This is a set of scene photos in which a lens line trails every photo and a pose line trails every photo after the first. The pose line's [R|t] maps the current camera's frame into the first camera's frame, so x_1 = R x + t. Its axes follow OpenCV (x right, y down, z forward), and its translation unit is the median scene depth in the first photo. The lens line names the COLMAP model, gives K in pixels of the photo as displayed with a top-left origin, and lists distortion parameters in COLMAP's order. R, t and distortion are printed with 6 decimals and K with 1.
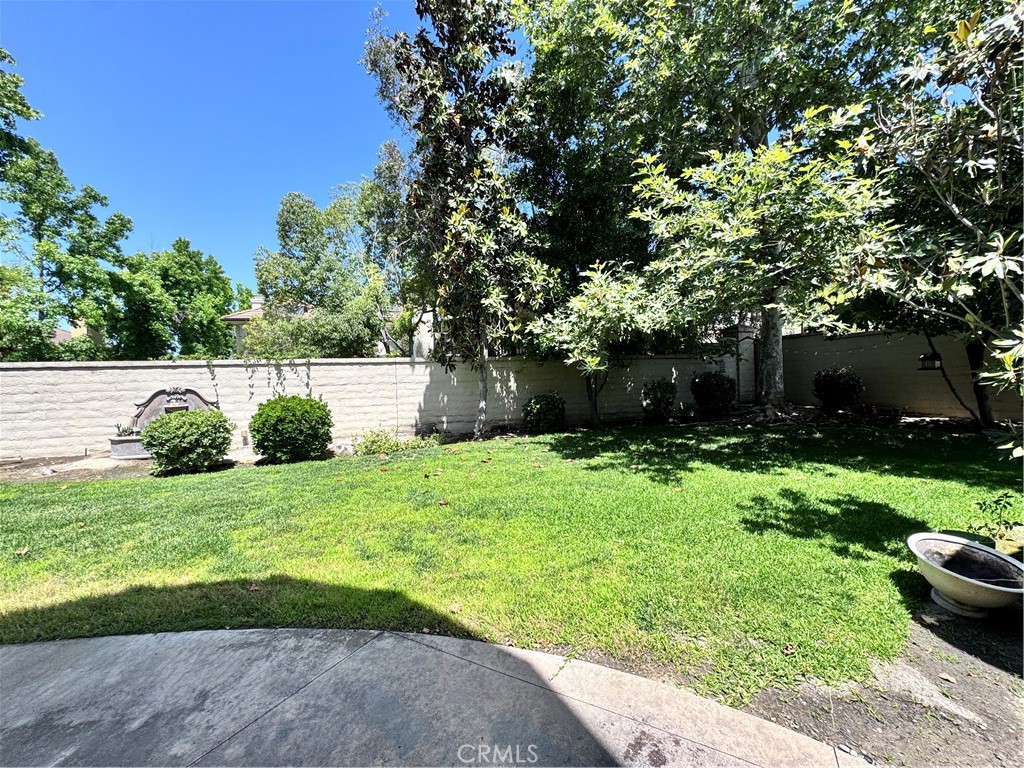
lens RADIAL K [[411.0, 0, 512.0], [0, 411.0, 384.0], [0, 0, 1]] dist [-0.002329, 0.000070]
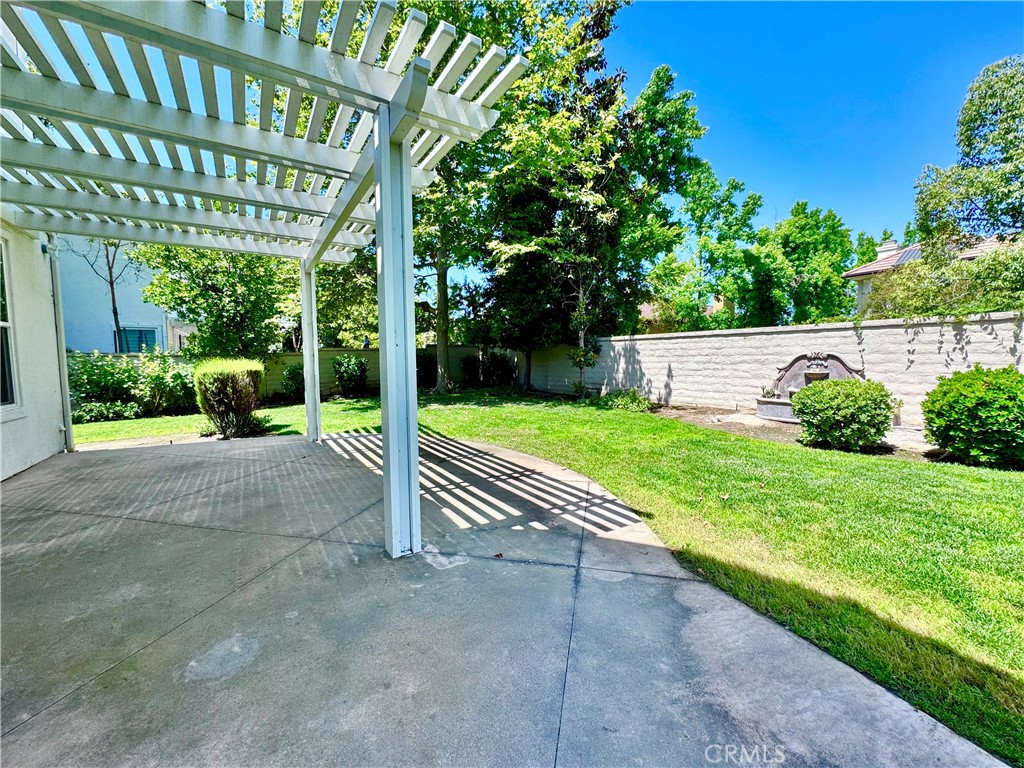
lens RADIAL K [[411.0, 0, 512.0], [0, 411.0, 384.0], [0, 0, 1]] dist [-0.002329, 0.000070]
pose [[0.308517, 0.087418, -0.947193, -0.132668], [-0.002634, 0.995843, 0.091051, -0.003398], [0.951215, -0.025596, 0.307465, 0.038033]]
